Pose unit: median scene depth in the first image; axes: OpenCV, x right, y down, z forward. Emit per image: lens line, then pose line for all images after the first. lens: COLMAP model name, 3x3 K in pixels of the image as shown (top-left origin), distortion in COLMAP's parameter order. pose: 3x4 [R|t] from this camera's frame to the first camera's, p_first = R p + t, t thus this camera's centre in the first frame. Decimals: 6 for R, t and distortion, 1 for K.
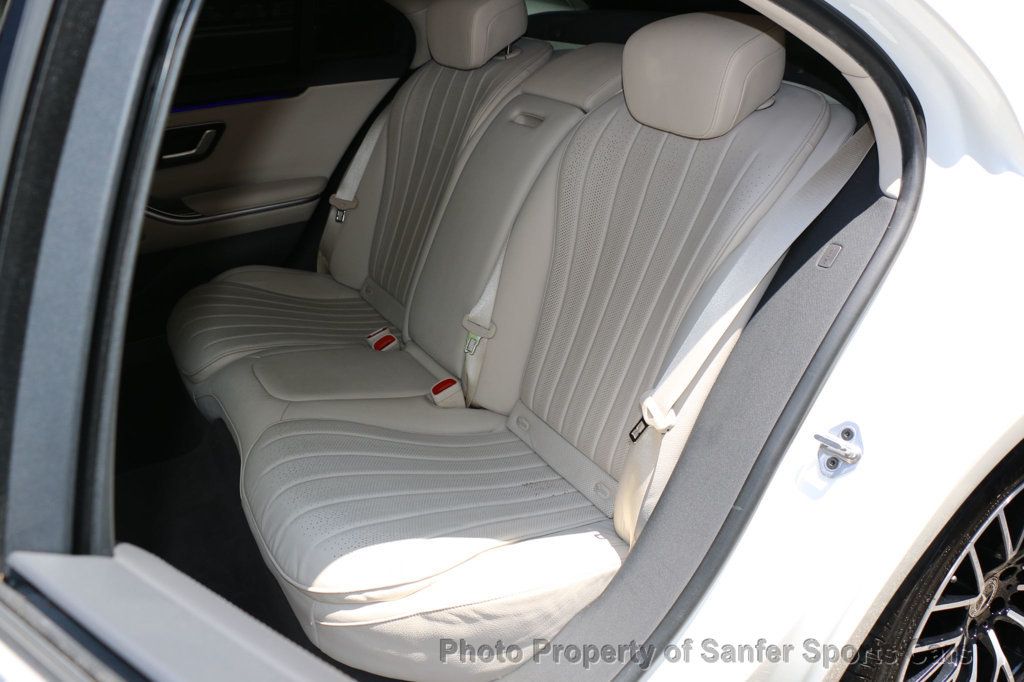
lens RADIAL K [[821.8, 0, 512.0], [0, 821.8, 341.0], [0, 0, 1]] dist [-0.173970, 0.125211]
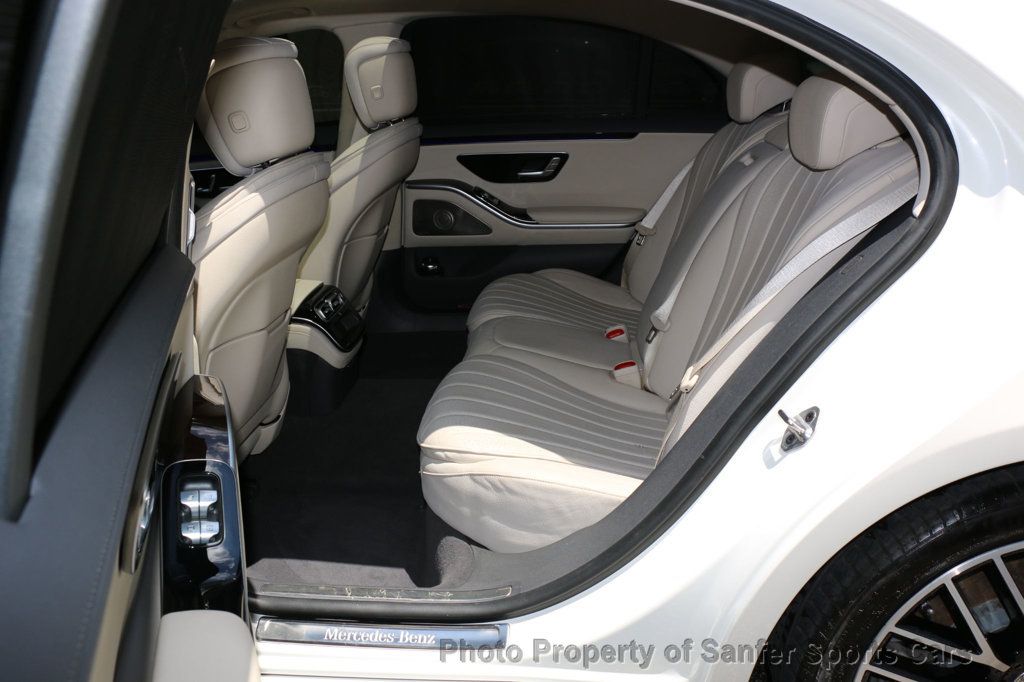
lens RADIAL K [[821.8, 0, 512.0], [0, 821.8, 341.0], [0, 0, 1]] dist [-0.173970, 0.125211]
pose [[0.814849, 0.188654, -0.548115, 0.448021], [-0.244430, 0.969209, -0.029790, 0.099271], [0.525618, 0.158250, 0.835872, -0.099651]]
